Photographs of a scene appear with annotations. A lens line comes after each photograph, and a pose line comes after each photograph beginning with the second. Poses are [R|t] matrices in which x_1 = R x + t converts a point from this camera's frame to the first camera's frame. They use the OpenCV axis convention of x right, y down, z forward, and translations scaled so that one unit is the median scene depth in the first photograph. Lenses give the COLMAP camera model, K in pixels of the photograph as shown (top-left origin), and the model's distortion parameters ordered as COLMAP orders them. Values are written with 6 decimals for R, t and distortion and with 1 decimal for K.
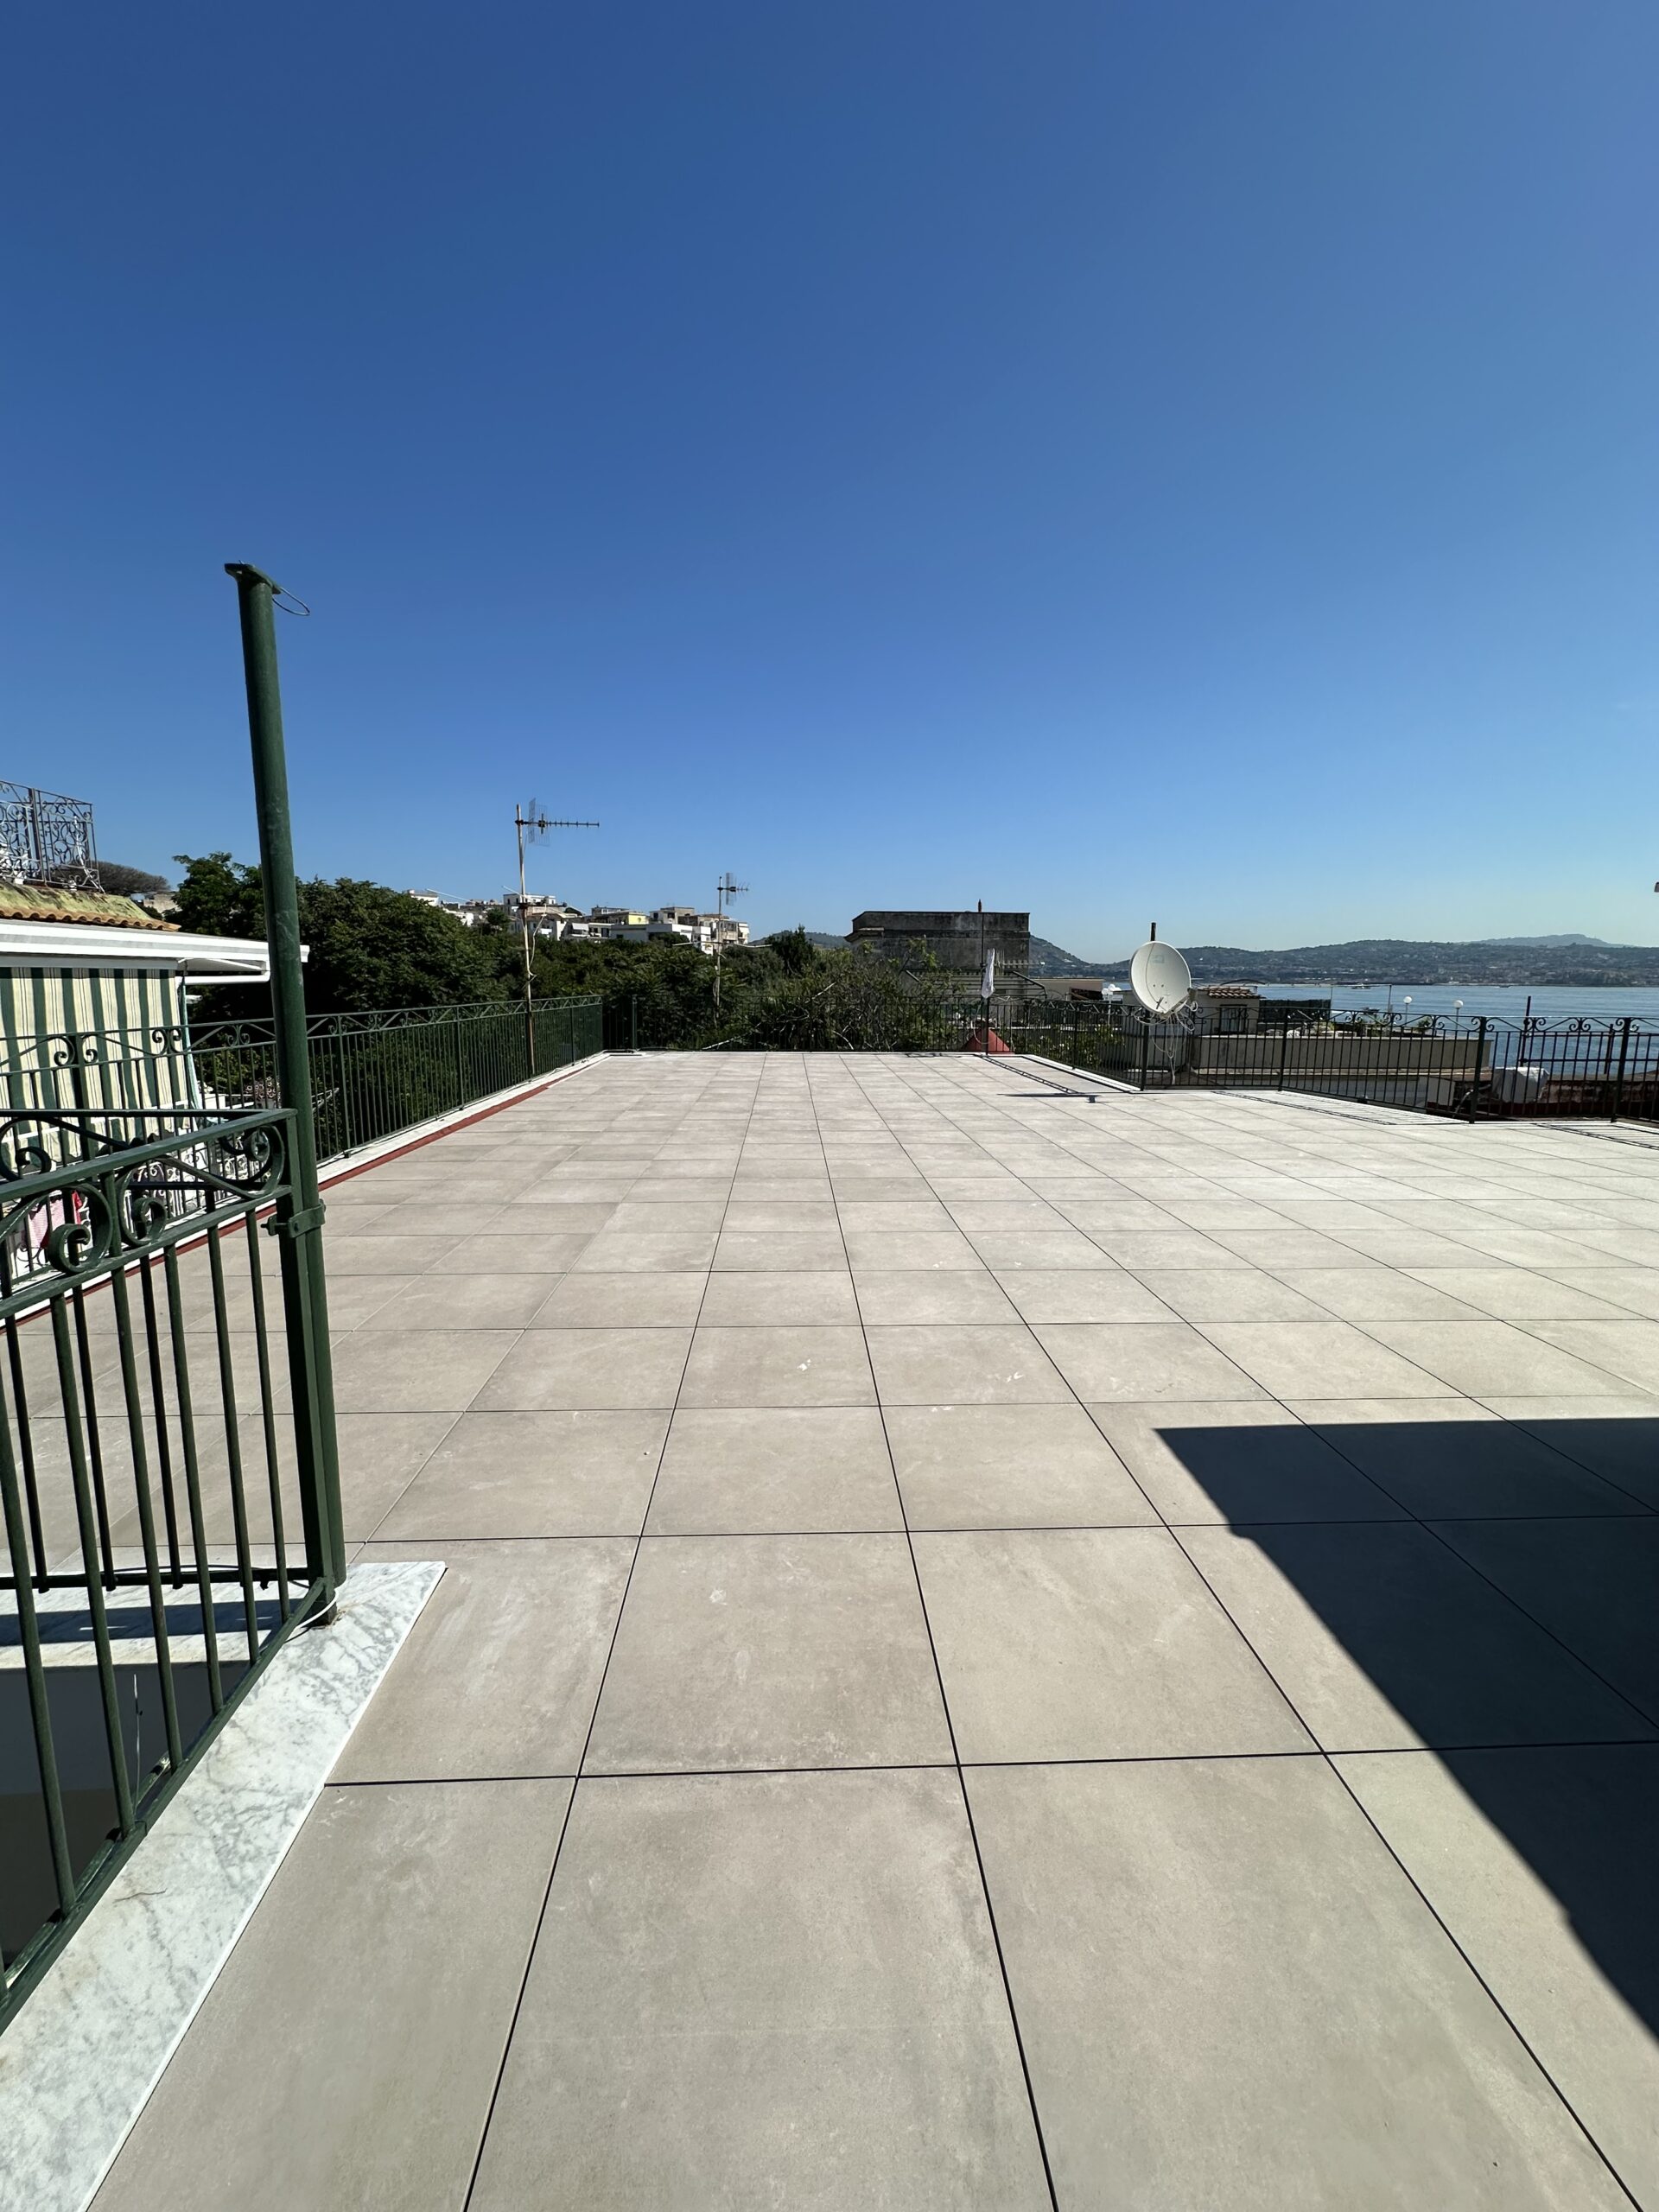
lens RADIAL K [[882.7, 0, 825.6], [0, 882.7, 1101.0], [0, 0, 1]] dist [-0.004188, 0.001050]
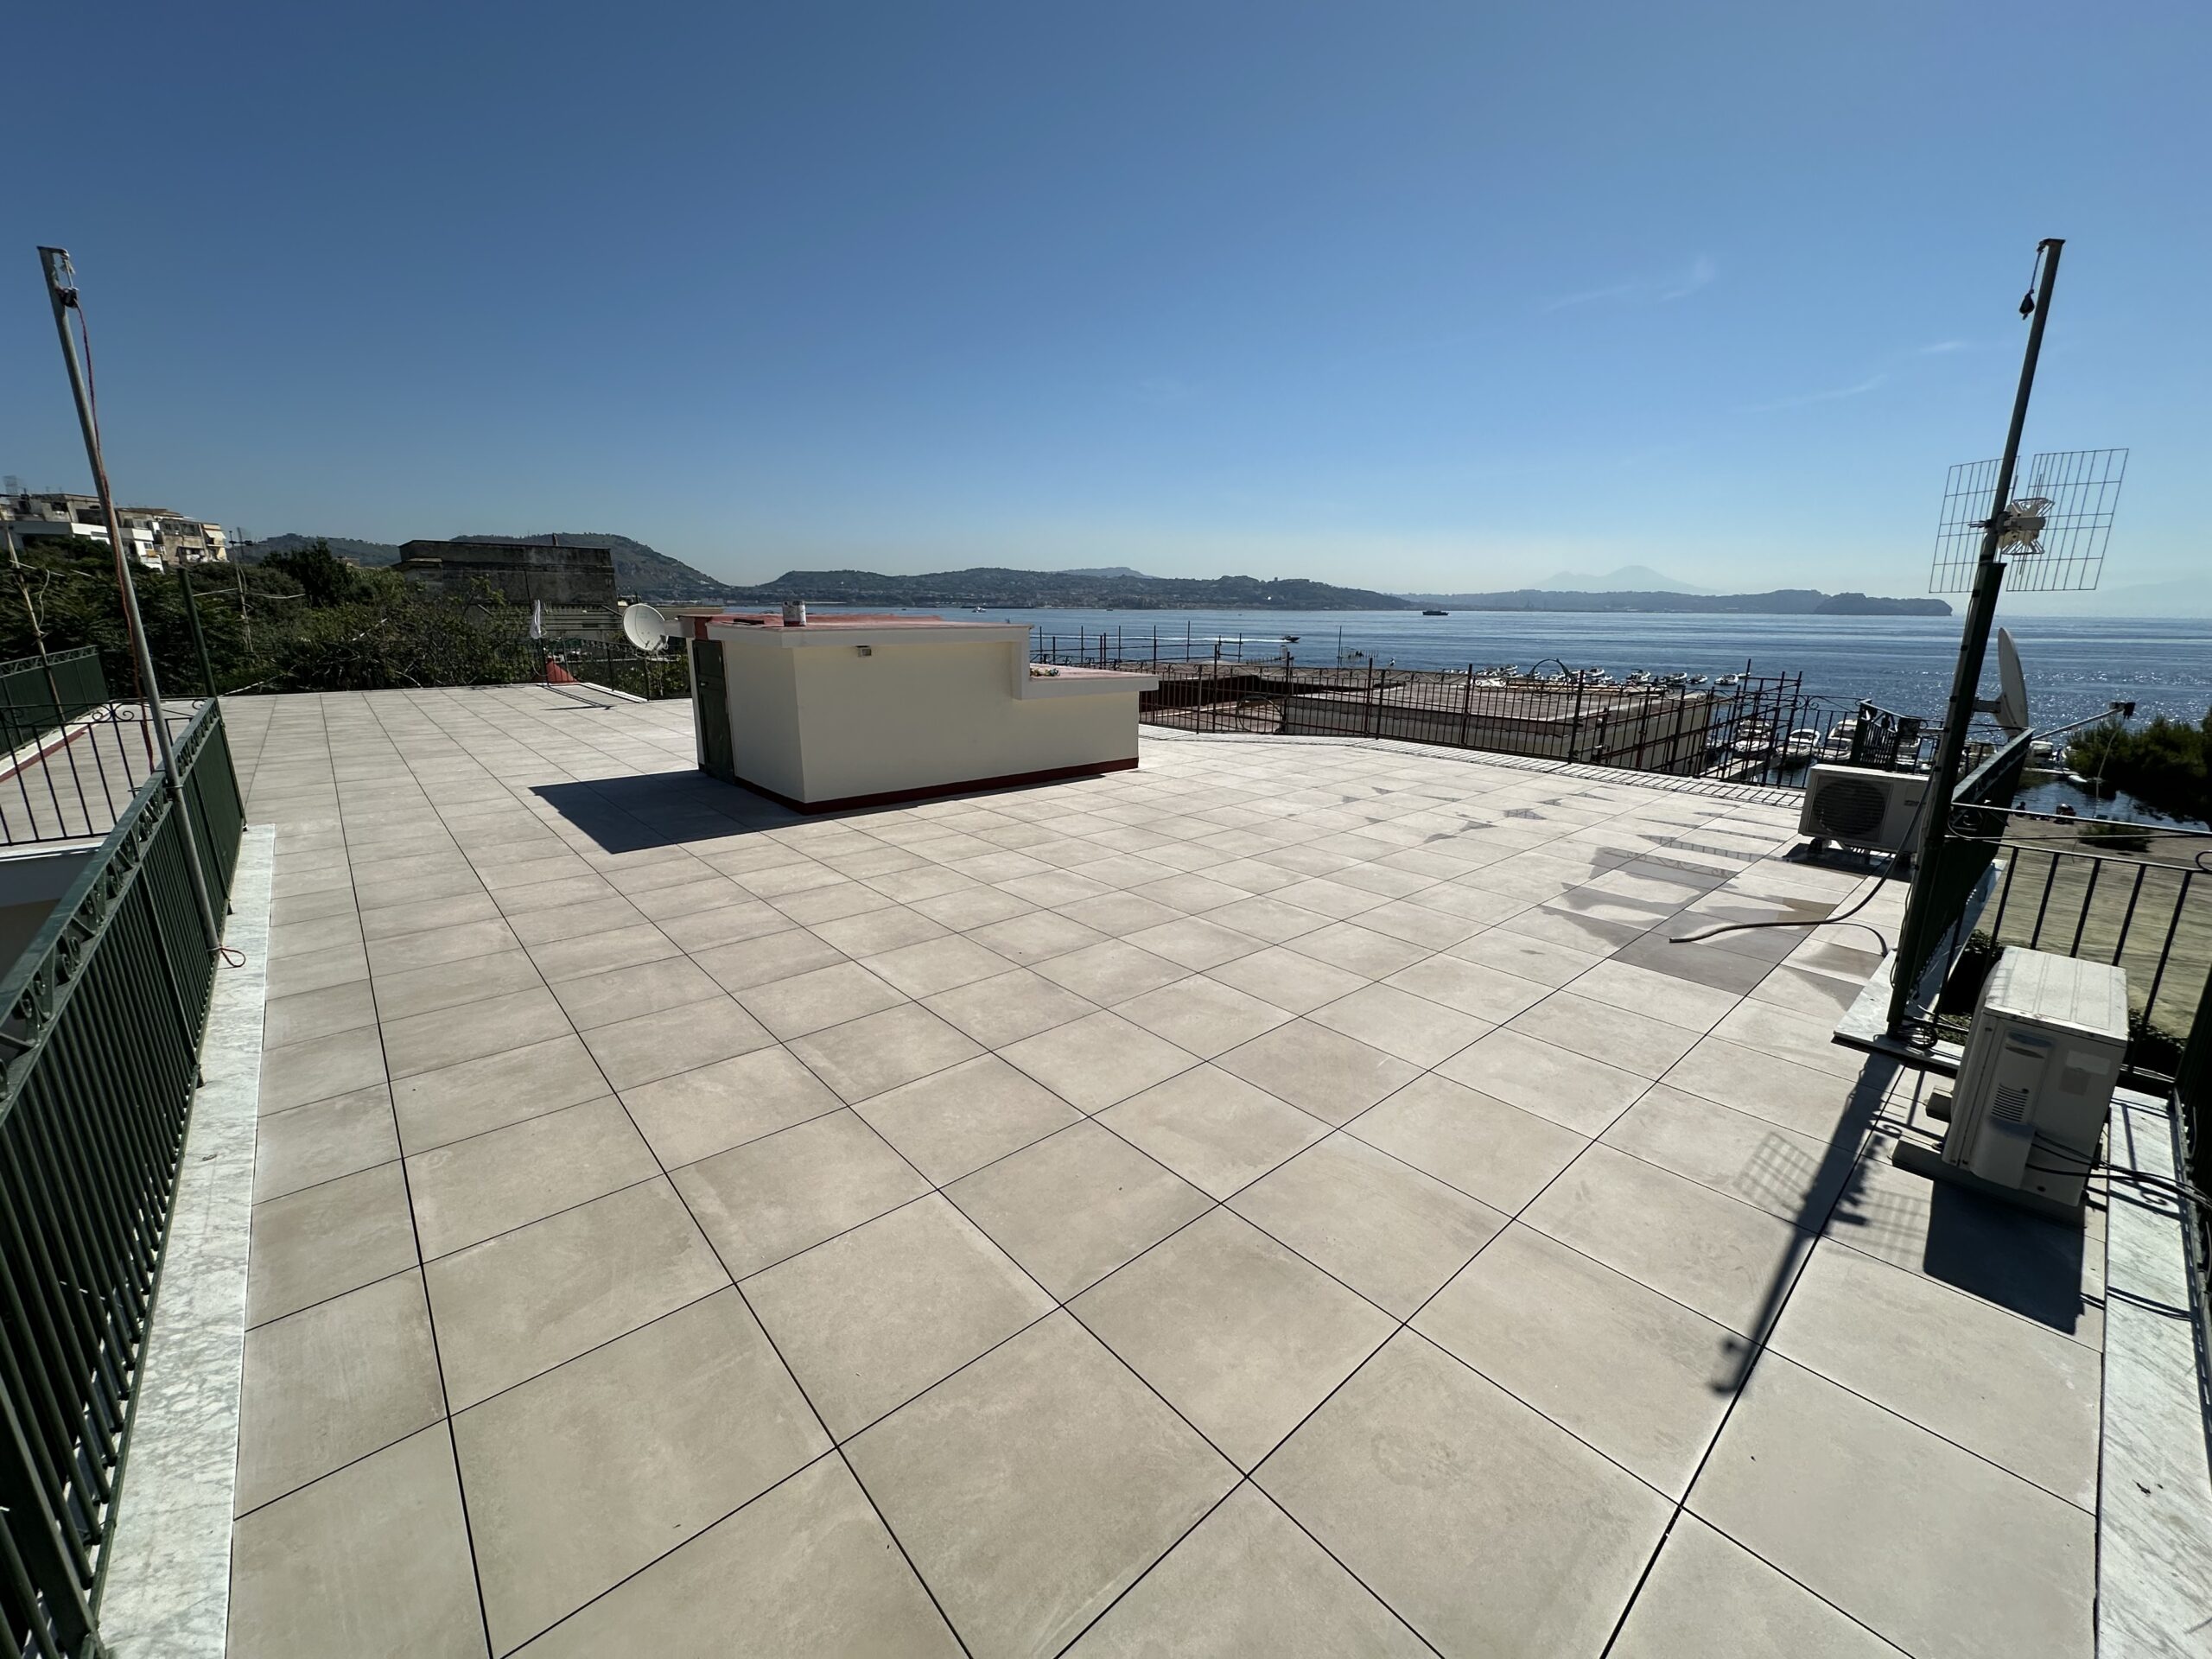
lens RADIAL K [[882.7, 0, 1106.4], [0, 882.7, 823.2], [0, 0, 1]] dist [-0.004188, 0.001050]
pose [[0.777916, -0.149610, 0.610298, 0.001355], [0.083110, 0.987207, 0.136070, 0.014744], [-0.622848, -0.055129, 0.780398, -0.188792]]
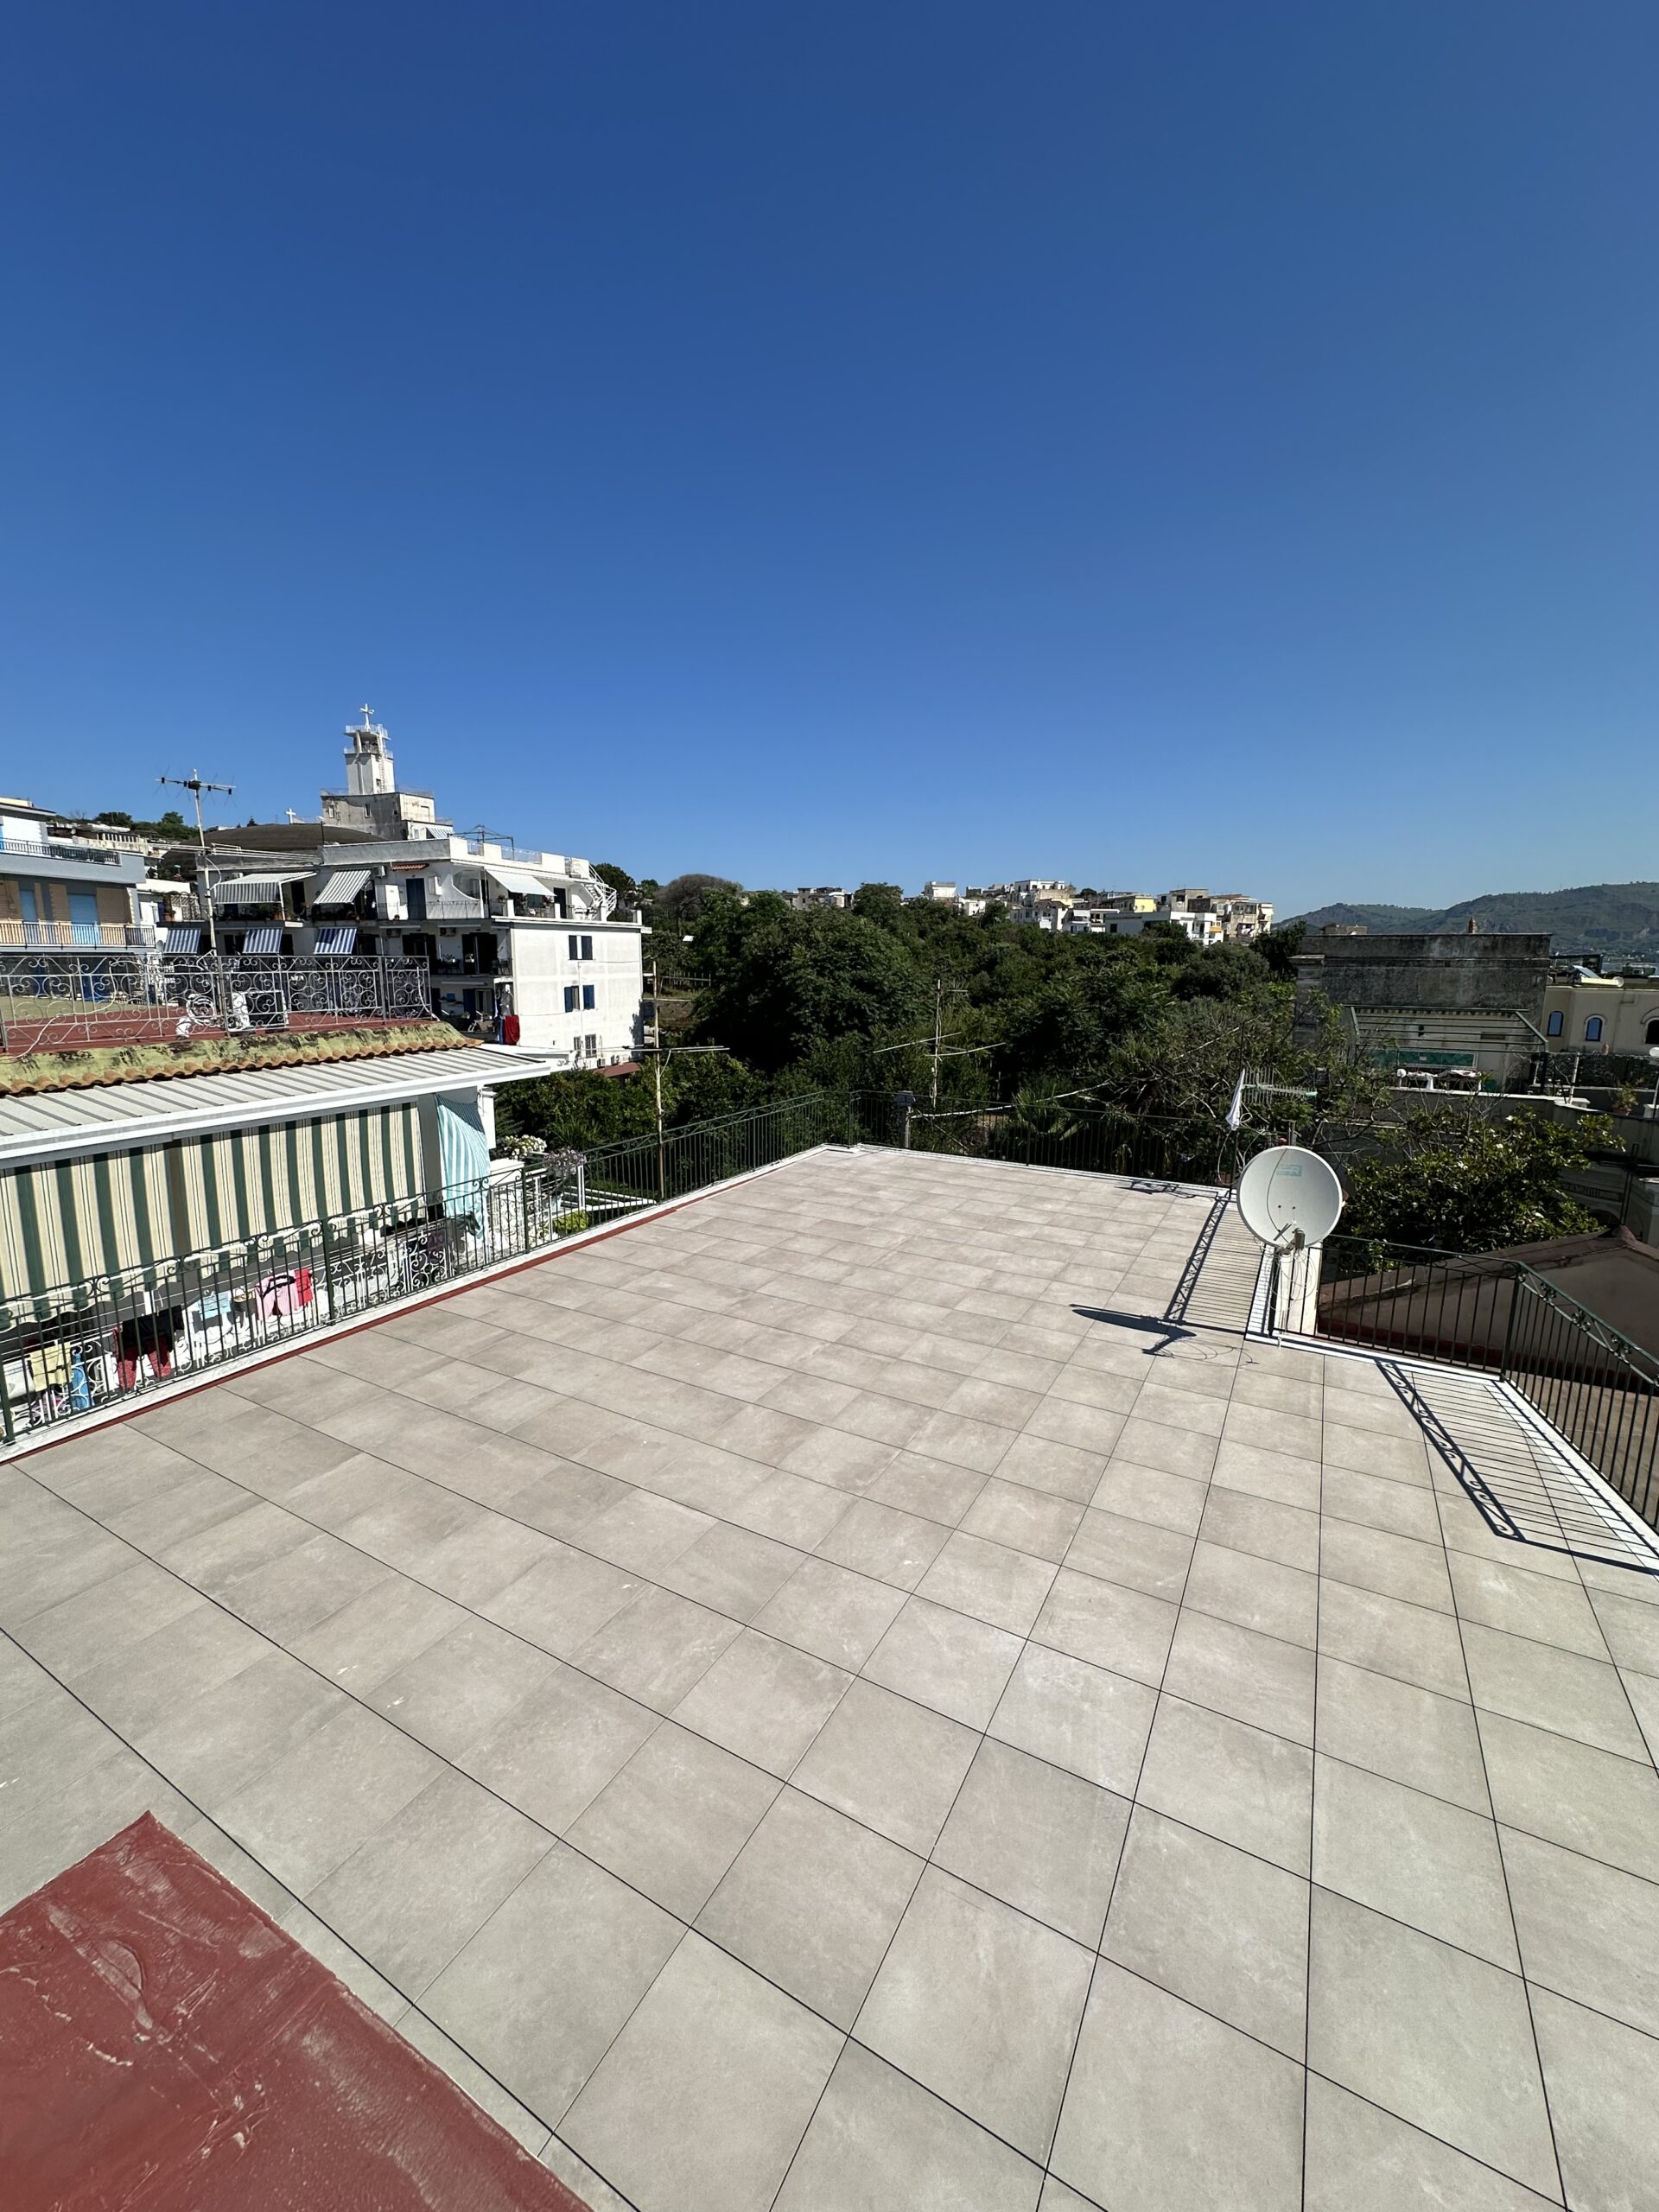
lens RADIAL K [[882.7, 0, 826.7], [0, 882.7, 1109.0], [0, 0, 1]] dist [-0.004188, 0.001050]
pose [[0.847027, 0.090158, -0.523847, 0.106039], [-0.073777, 0.995912, 0.052111, -0.054956], [0.526404, -0.005492, 0.850217, 0.041042]]
